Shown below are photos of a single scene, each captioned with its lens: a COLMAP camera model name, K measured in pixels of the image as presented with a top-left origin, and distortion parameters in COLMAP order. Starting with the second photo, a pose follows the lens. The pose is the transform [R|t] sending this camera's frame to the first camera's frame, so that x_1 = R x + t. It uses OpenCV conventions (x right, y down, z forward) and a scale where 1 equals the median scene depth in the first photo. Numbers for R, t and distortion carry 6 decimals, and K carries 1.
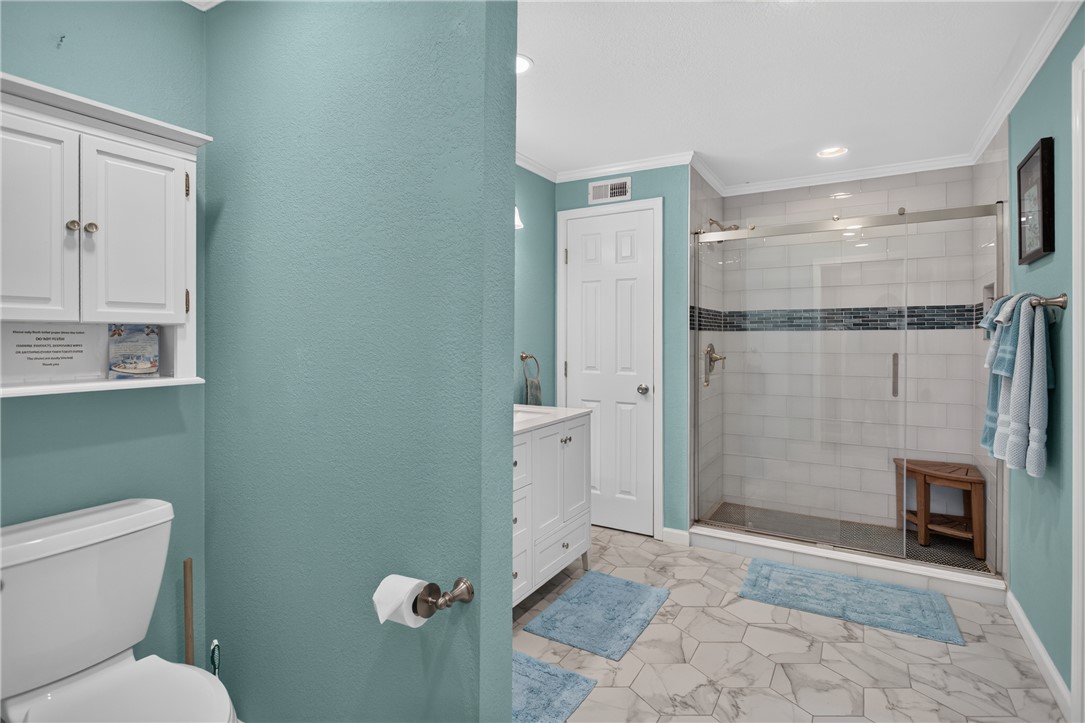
lens RADIAL K [[544.5, 0, 531.0], [0, 544.5, 353.8], [0, 0, 1]] dist [-0.005763, -0.001384]
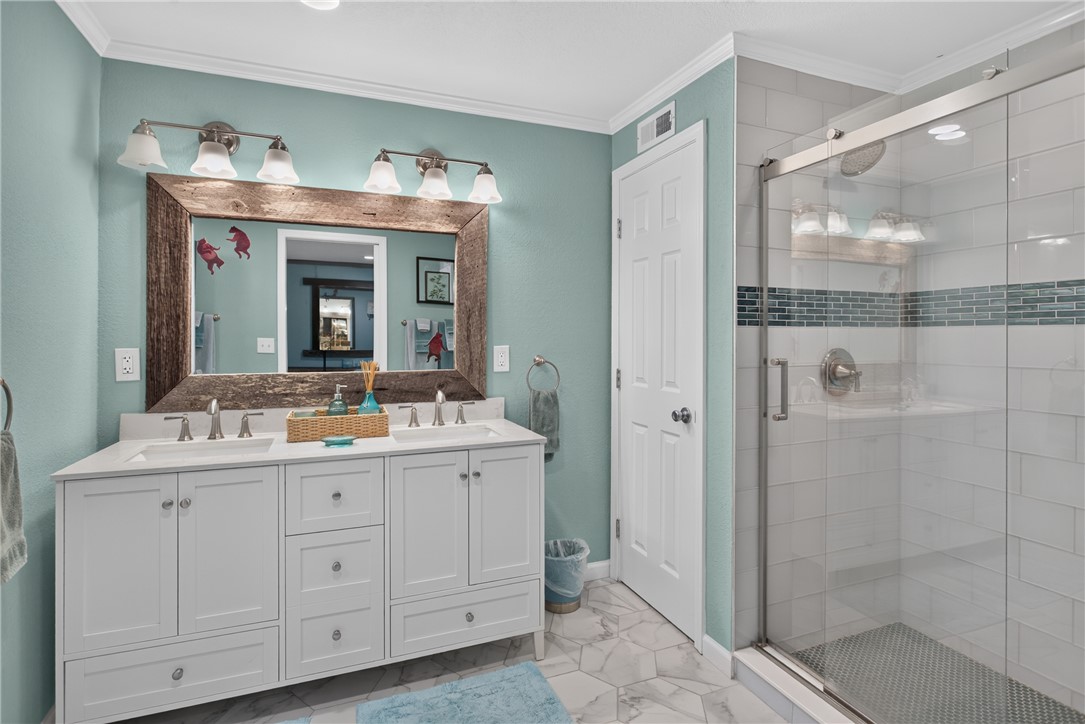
lens RADIAL K [[544.5, 0, 549.4], [0, 544.5, 344.5], [0, 0, 1]] dist [-0.005763, -0.001384]
pose [[0.802553, 0.012113, -0.596458, 0.467048], [-0.019977, 0.999779, -0.006576, -0.013255], [0.596246, 0.017193, 0.802618, 0.366856]]
